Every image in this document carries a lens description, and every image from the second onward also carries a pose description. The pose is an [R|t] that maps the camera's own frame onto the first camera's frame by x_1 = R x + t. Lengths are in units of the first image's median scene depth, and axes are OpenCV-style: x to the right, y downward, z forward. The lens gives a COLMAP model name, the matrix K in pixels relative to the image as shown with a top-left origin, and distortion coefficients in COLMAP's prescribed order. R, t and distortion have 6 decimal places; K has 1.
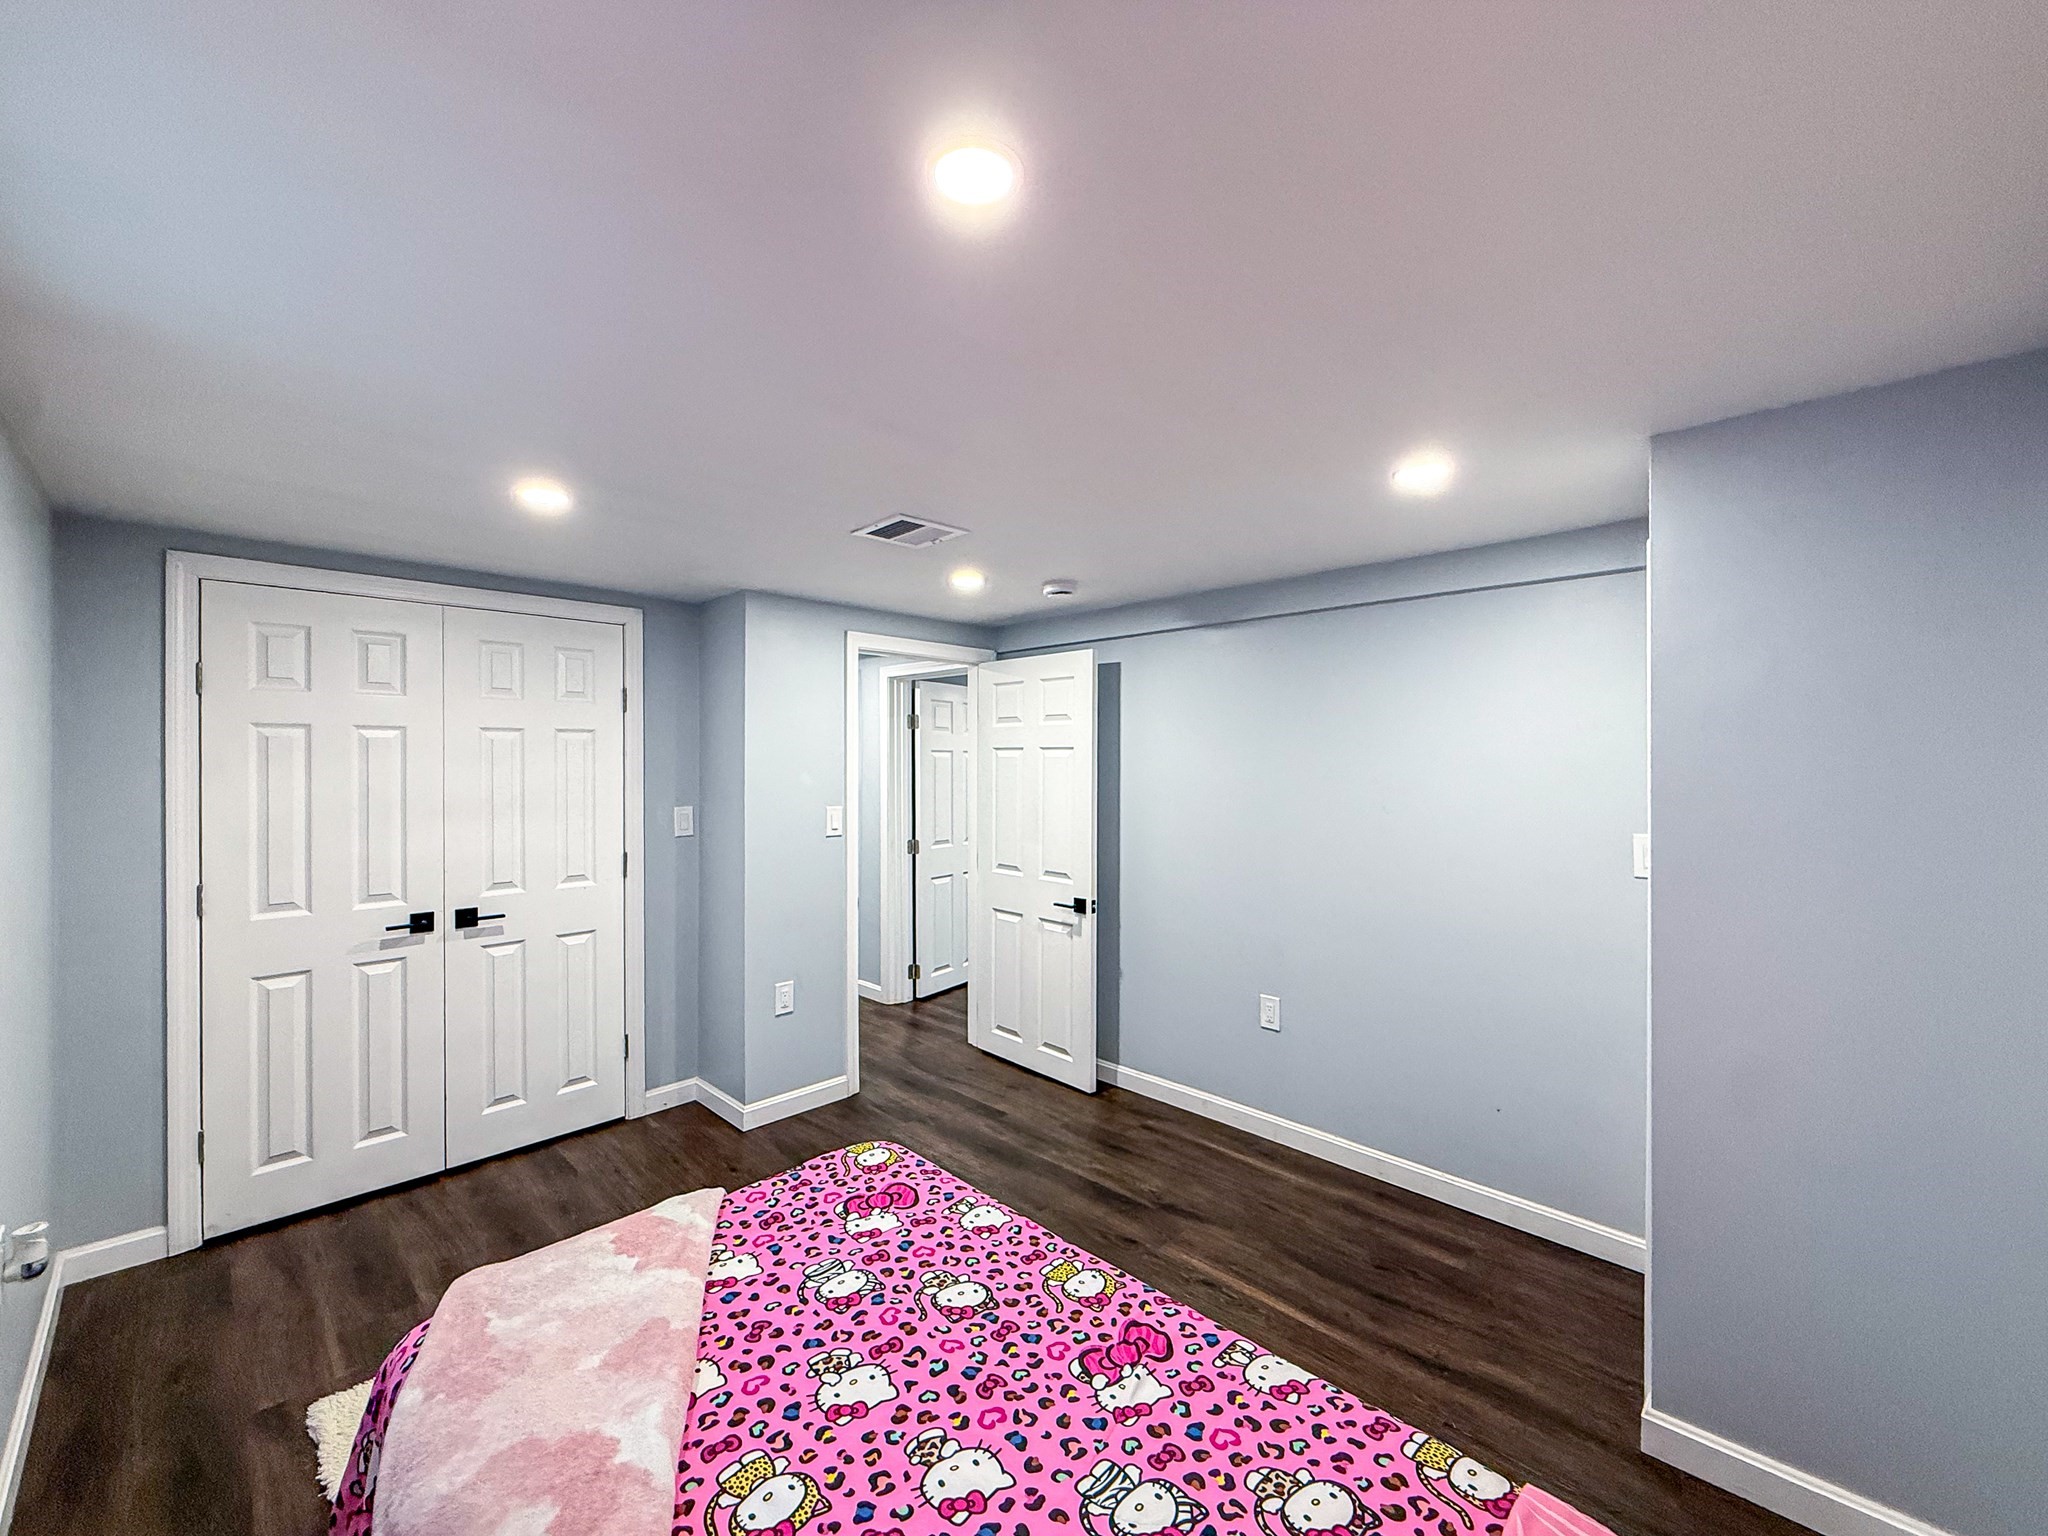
lens RADIAL K [[838.8, 0, 1035.5], [0, 838.8, 764.5], [0, 0, 1]] dist [-0.002221, -0.000095]
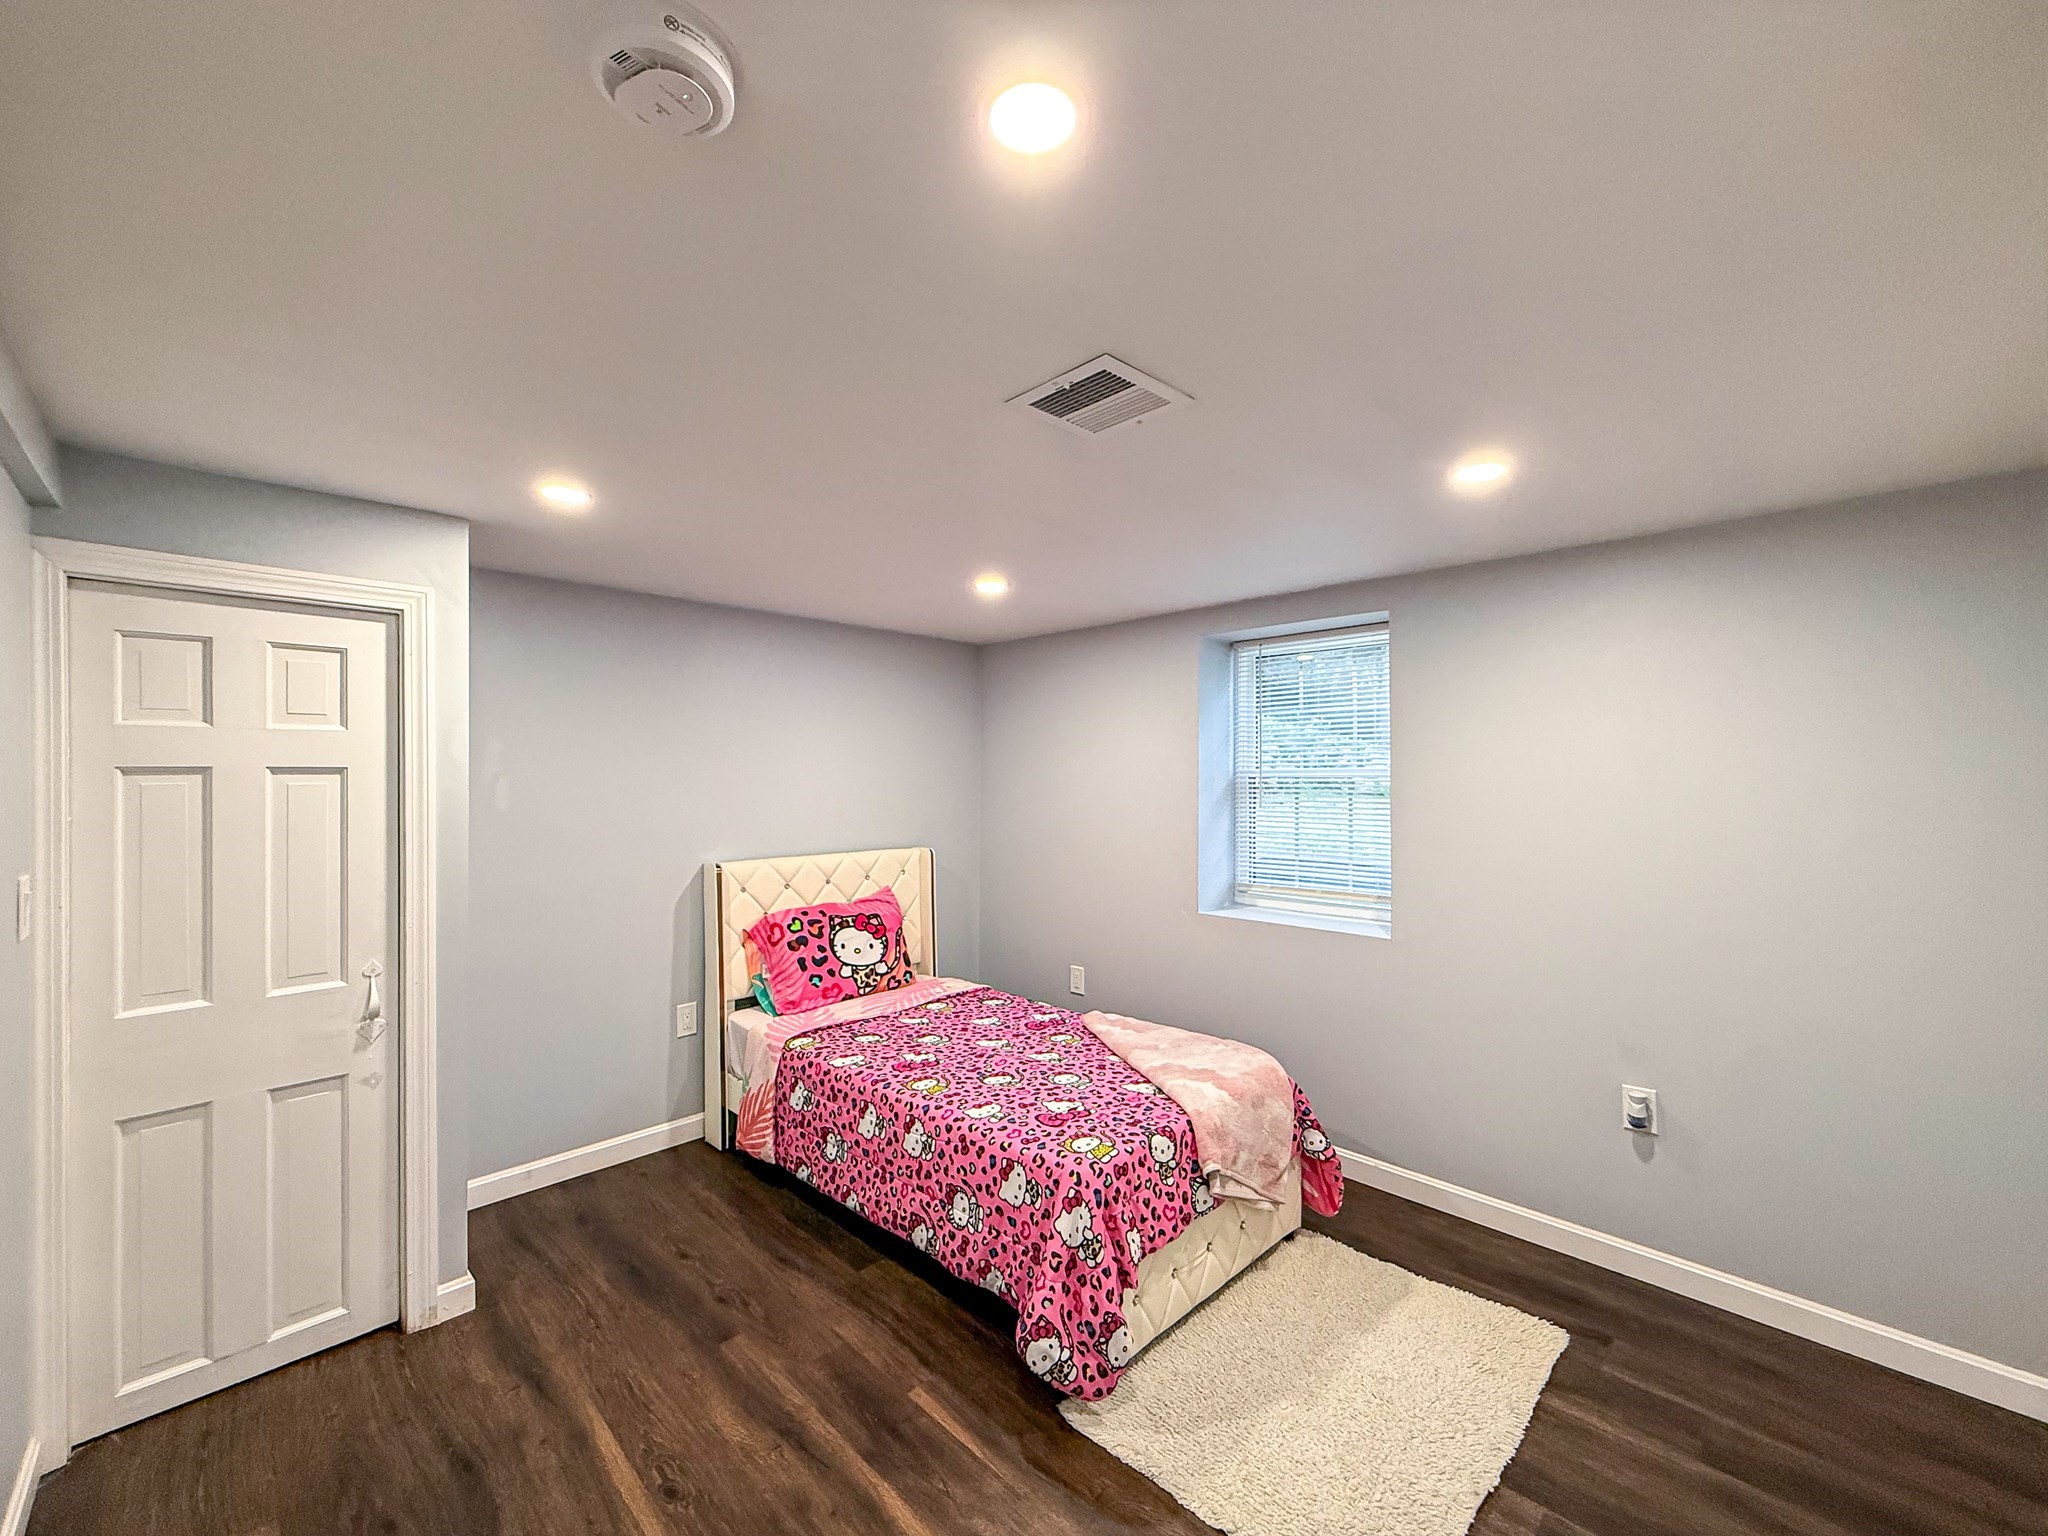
lens RADIAL K [[838.8, 0, 1024.9], [0, 838.8, 772.5], [0, 0, 1]] dist [-0.002221, -0.000095]
pose [[-0.999778, -0.000140, 0.021065, -0.182976], [-0.000109, 0.999999, 0.001485, -0.008471], [-0.021066, 0.001483, -0.999777, 2.763841]]
